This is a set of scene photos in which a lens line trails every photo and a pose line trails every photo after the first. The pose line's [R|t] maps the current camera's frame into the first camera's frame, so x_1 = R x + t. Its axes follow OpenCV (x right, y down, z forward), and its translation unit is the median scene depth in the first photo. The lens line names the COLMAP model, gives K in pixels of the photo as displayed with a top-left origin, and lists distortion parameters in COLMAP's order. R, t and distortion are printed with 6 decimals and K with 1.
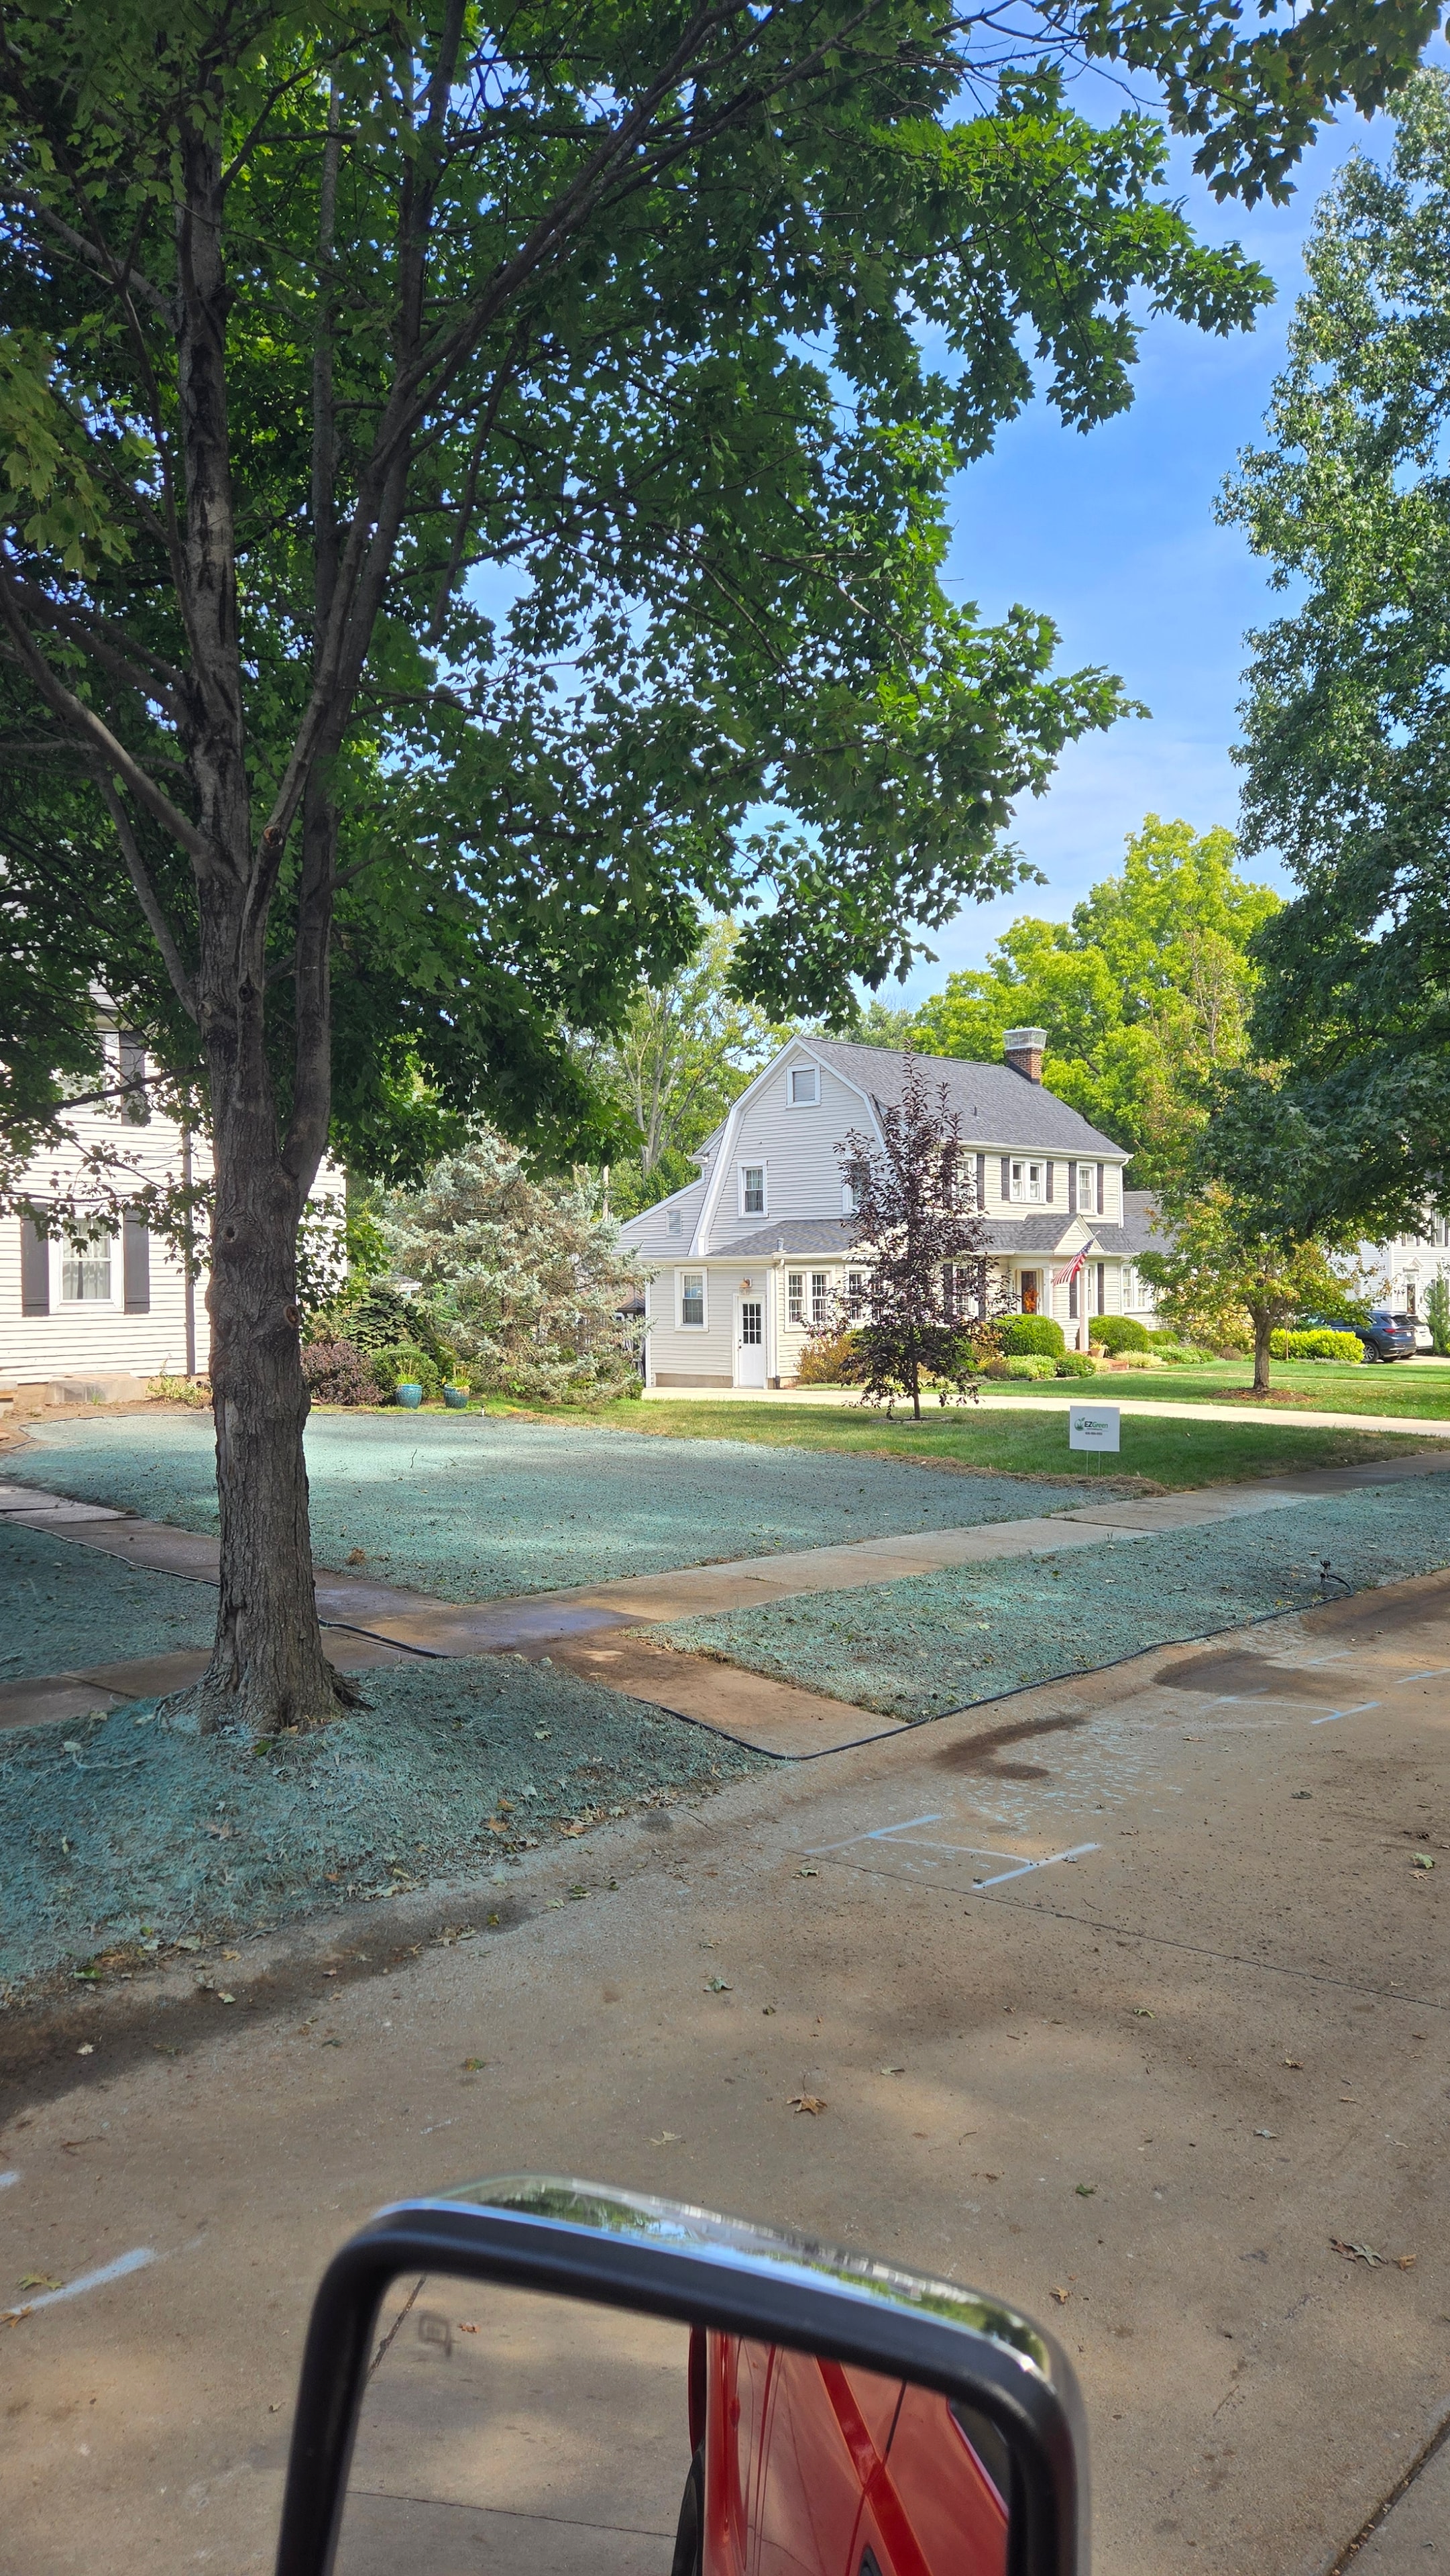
lens RADIAL K [[1705.1, 0, 728.7], [0, 1705.1, 1262.6], [0, 0, 1]] dist [0.088835, -0.078430]
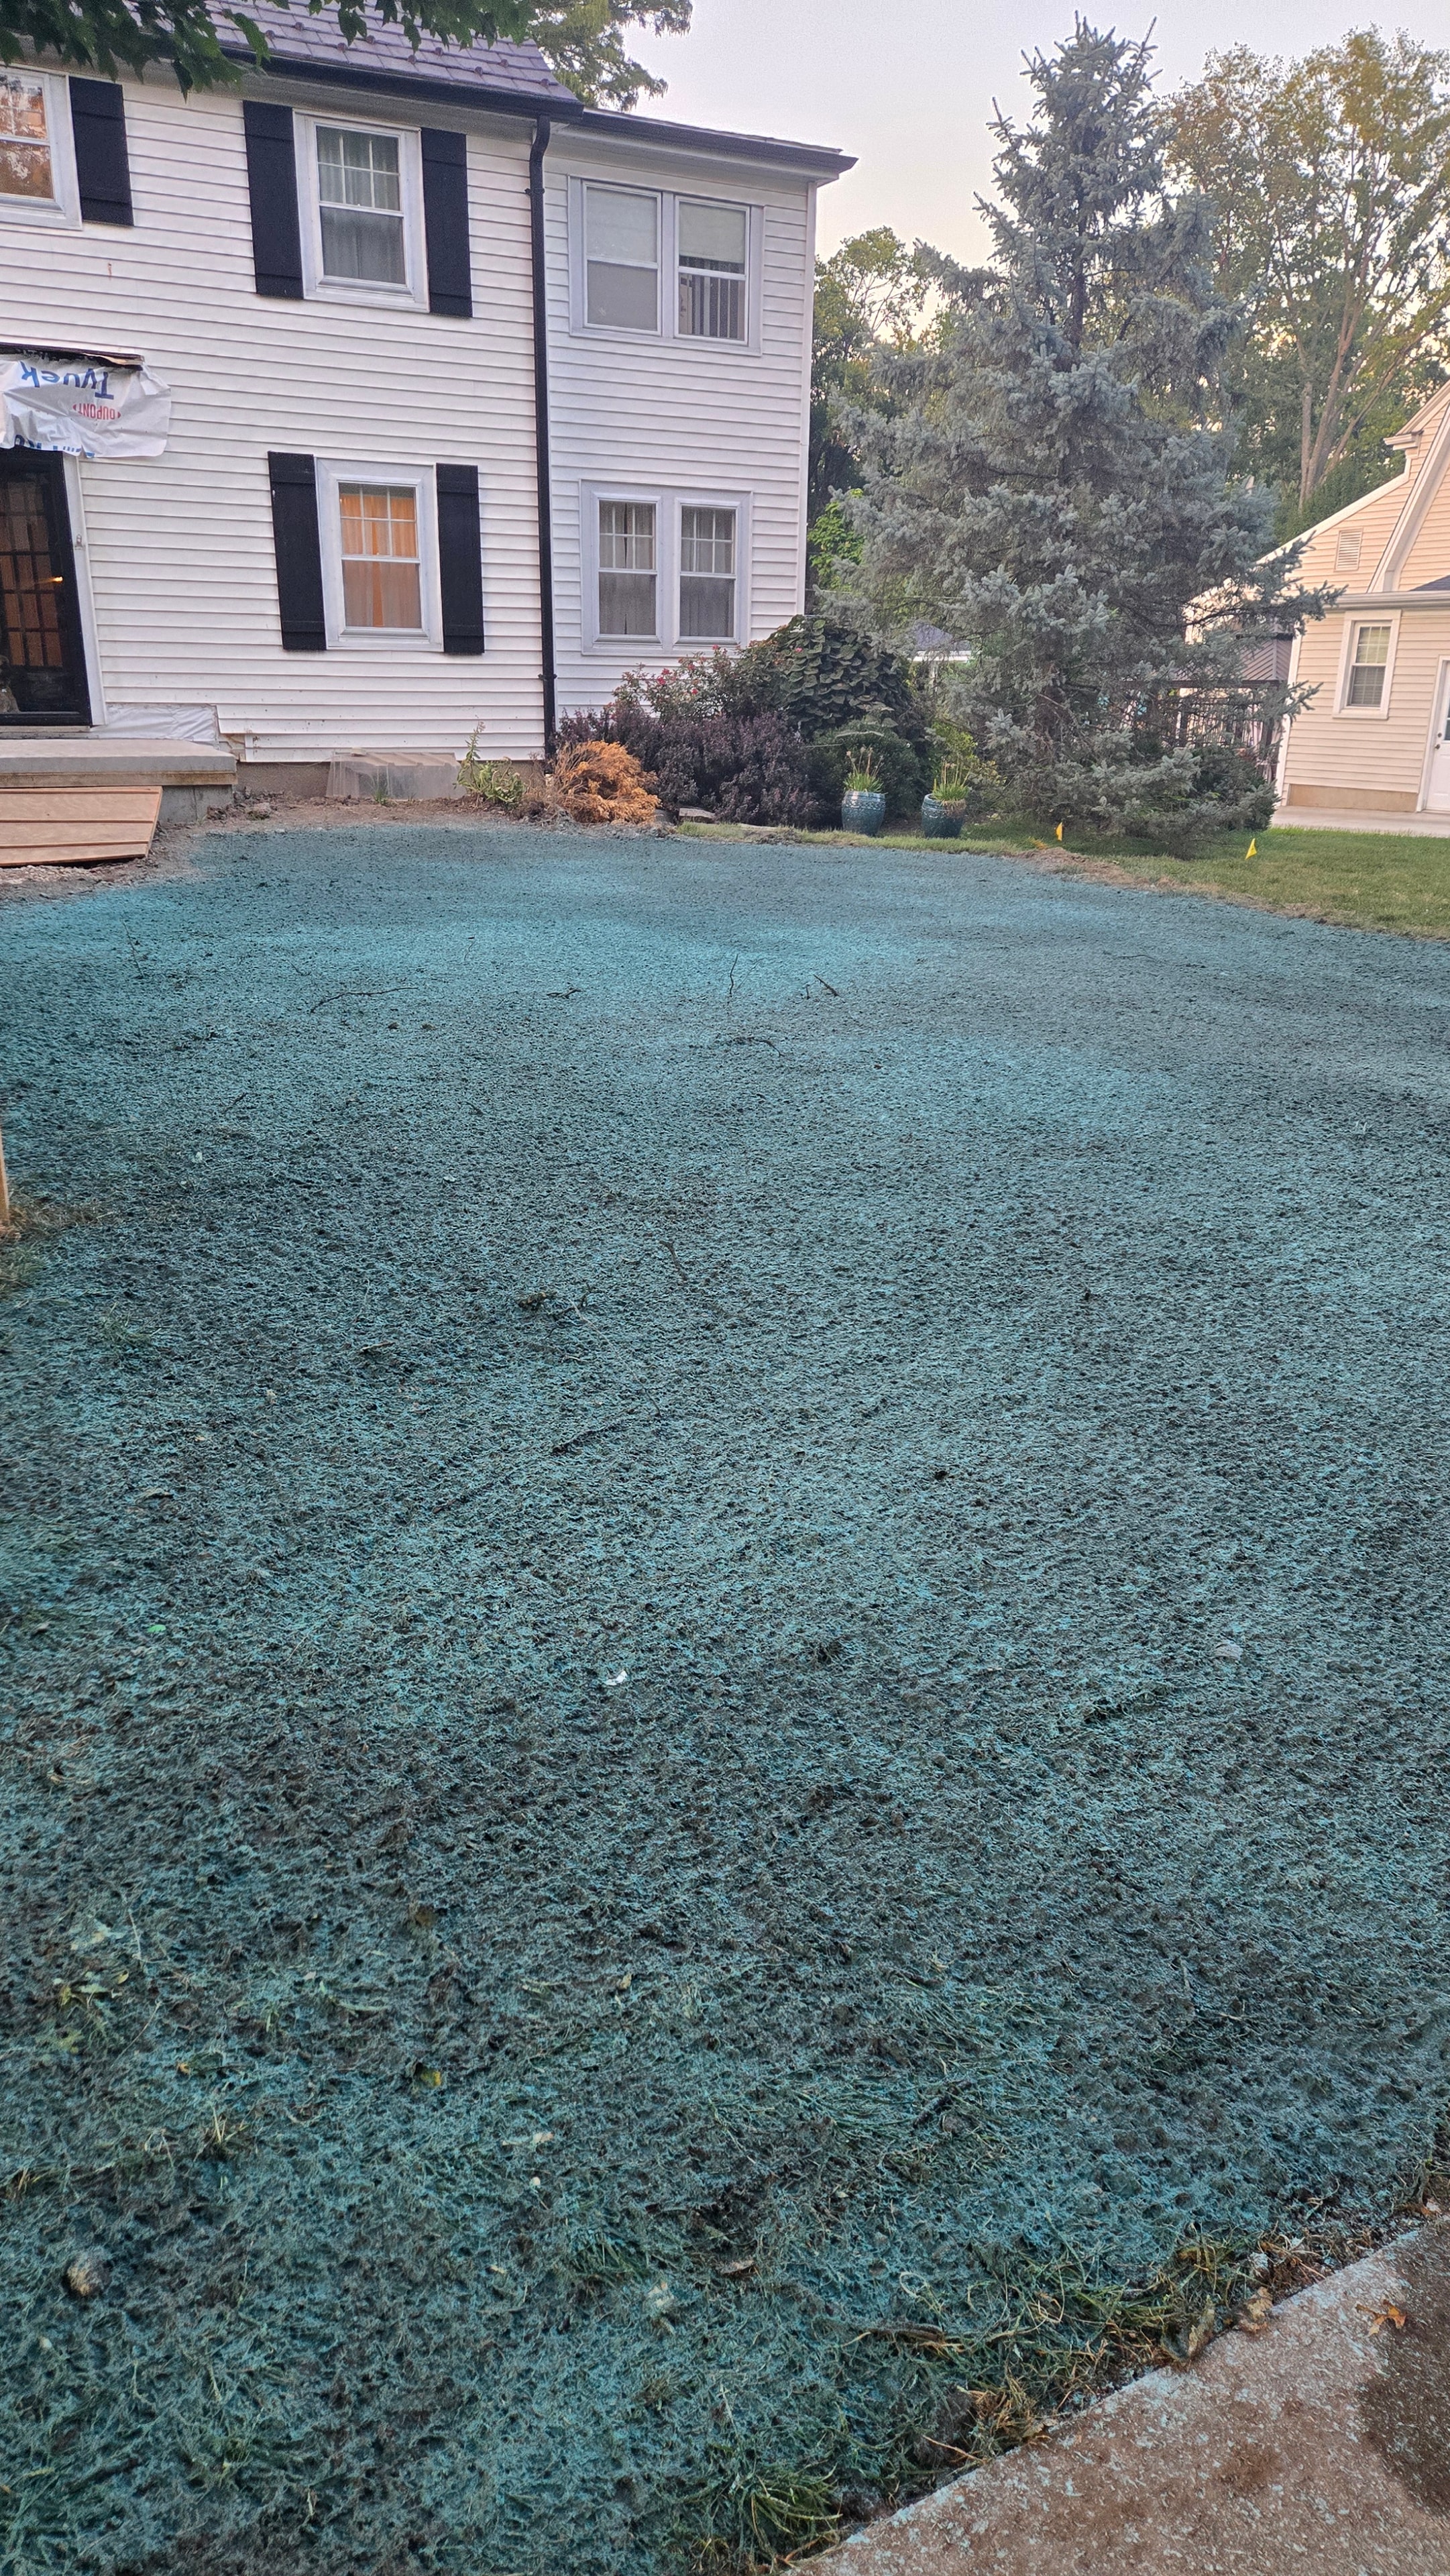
lens RADIAL K [[1705.1, 0, 728.7], [0, 1705.1, 1262.6], [0, 0, 1]] dist [0.088835, -0.078430]
pose [[0.942462, 0.126778, -0.309342, -0.026235], [-0.015472, 0.940855, 0.338455, 0.023168], [0.333955, -0.314195, 0.888682, 0.393696]]
